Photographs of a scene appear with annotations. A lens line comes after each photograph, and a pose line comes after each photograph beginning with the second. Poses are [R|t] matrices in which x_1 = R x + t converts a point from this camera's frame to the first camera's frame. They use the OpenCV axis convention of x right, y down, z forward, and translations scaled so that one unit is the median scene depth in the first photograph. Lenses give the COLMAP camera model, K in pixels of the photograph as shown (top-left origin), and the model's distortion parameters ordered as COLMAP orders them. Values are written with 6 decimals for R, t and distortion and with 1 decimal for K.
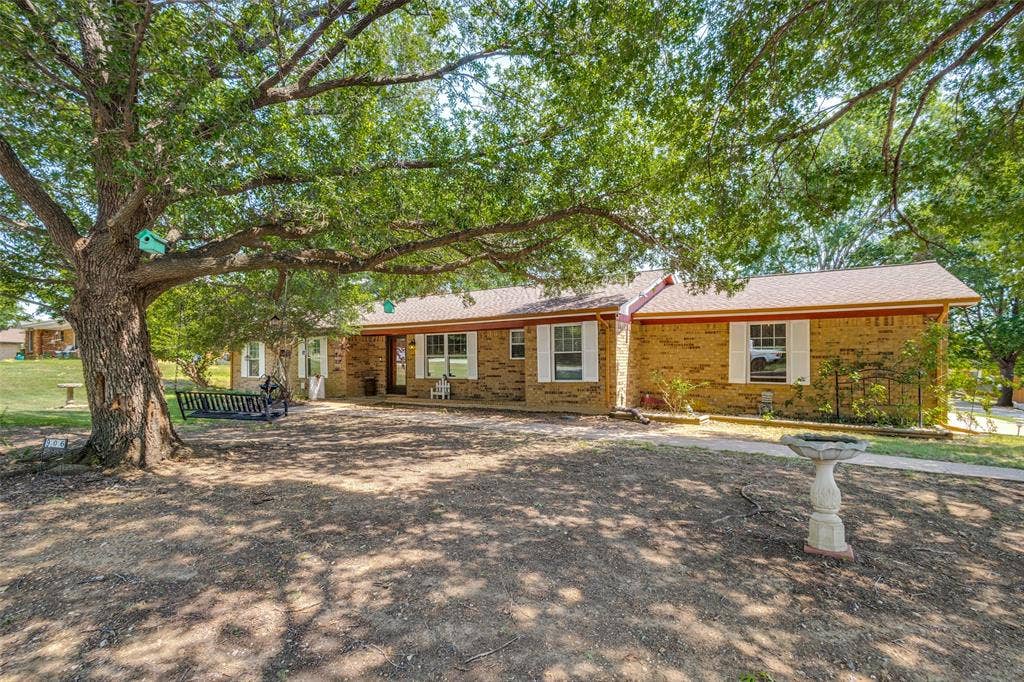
lens RADIAL K [[476.3, 0, 510.5], [0, 476.3, 347.1], [0, 0, 1]] dist [0.011955, -0.000635]
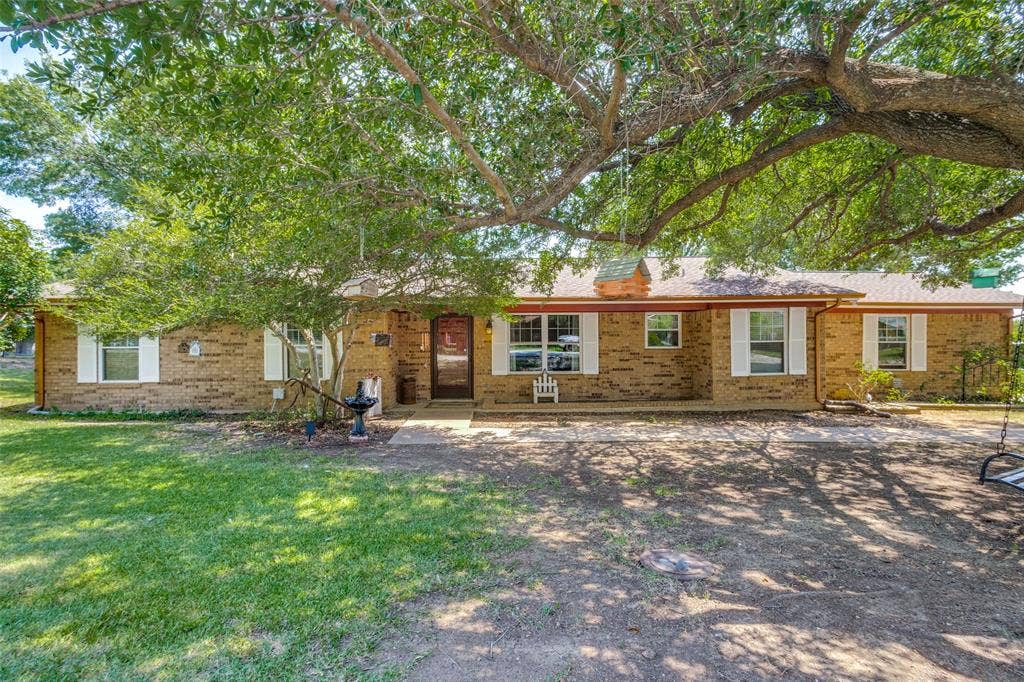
lens RADIAL K [[476.3, 0, 510.5], [0, 476.3, 347.1], [0, 0, 1]] dist [0.011955, -0.000635]
pose [[0.835266, -0.005642, 0.549817, -0.761468], [-0.016209, 0.999260, 0.034878, -0.001896], [-0.549607, -0.038045, 0.834557, 0.524908]]
